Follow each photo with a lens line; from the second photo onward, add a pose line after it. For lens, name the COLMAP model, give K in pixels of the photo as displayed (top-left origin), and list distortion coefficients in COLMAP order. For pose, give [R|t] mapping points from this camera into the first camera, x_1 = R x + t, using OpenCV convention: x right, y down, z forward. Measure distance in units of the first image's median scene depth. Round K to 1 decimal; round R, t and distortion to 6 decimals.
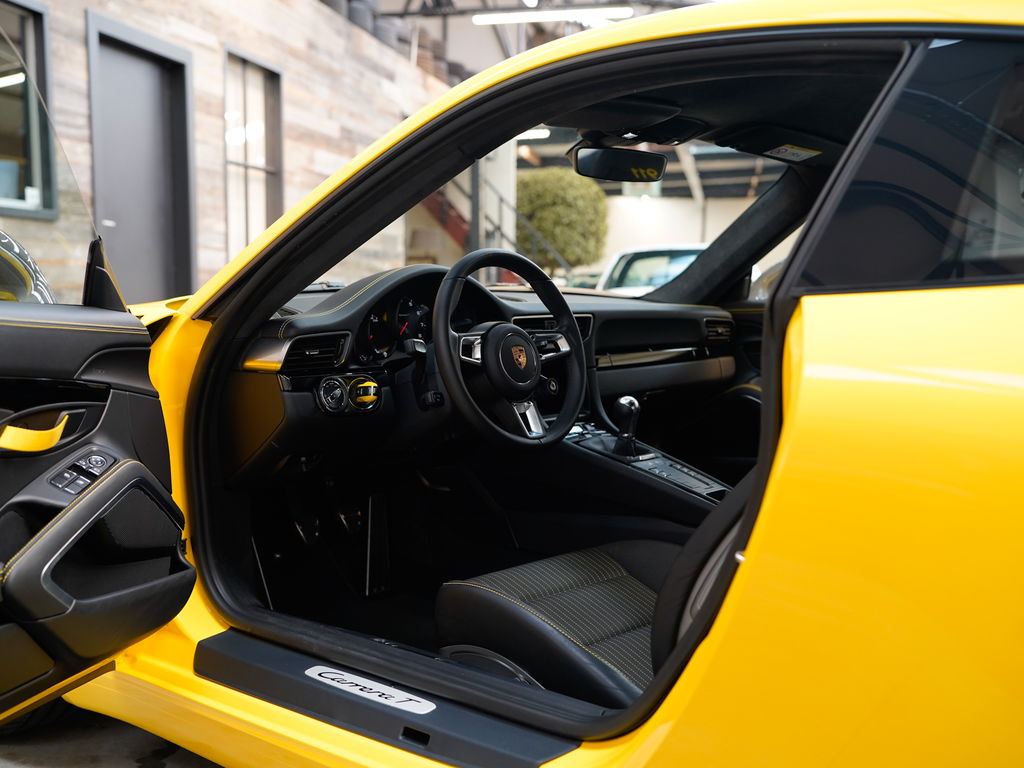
lens RADIAL K [[1154.6, 0, 512.0], [0, 1154.6, 384.0], [0, 0, 1]] dist [-0.011248, 0.022367]
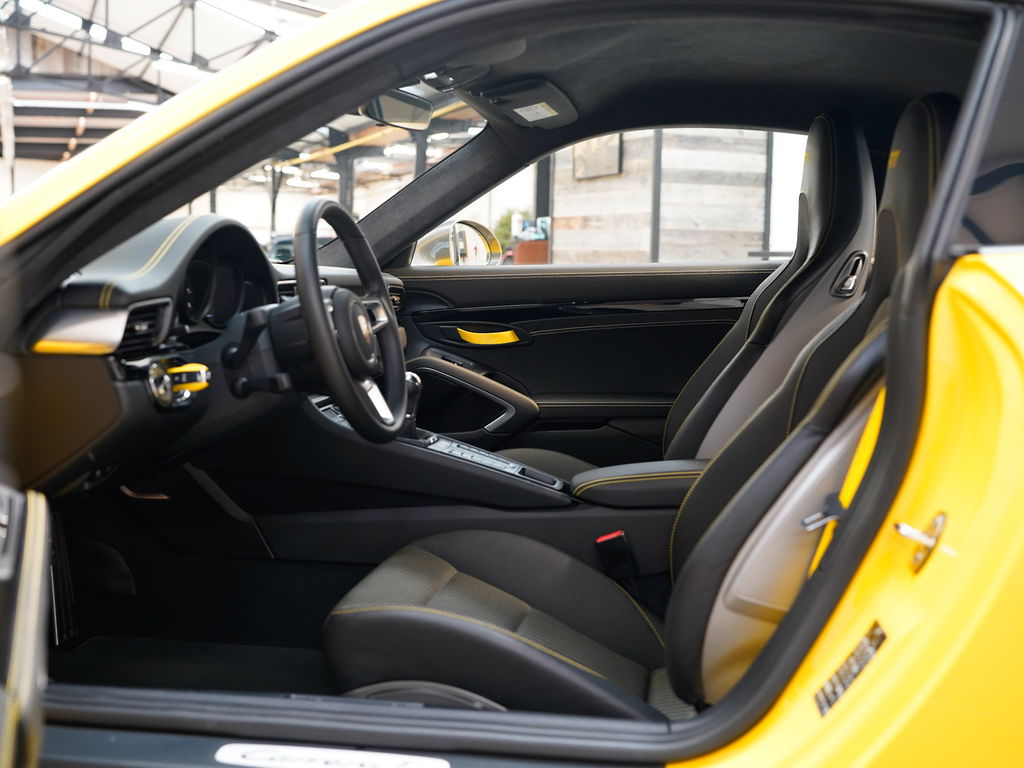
lens RADIAL K [[1139.3, 0, 542.9], [0, 1139.3, 429.4], [0, 0, 1]] dist [0.016705, 0.024577]
pose [[0.823868, -0.067359, 0.562765, -0.355647], [0.031432, 0.996815, 0.073295, -0.007472], [-0.565909, -0.042697, 0.823361, 0.247764]]
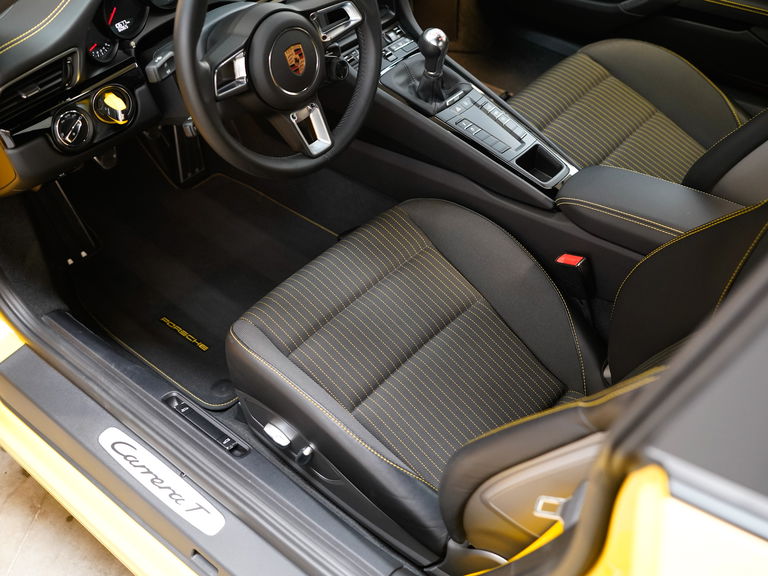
lens RADIAL K [[866.0, 0, 384.0], [0, 866.0, 288.0], [0, 0, 1]] dist [-0.011248, 0.022367]
pose [[0.999424, -0.033587, 0.004786, 0.060104], [0.023586, 0.789267, 0.613597, -0.268633], [-0.024386, -0.613131, 0.789605, 0.421593]]
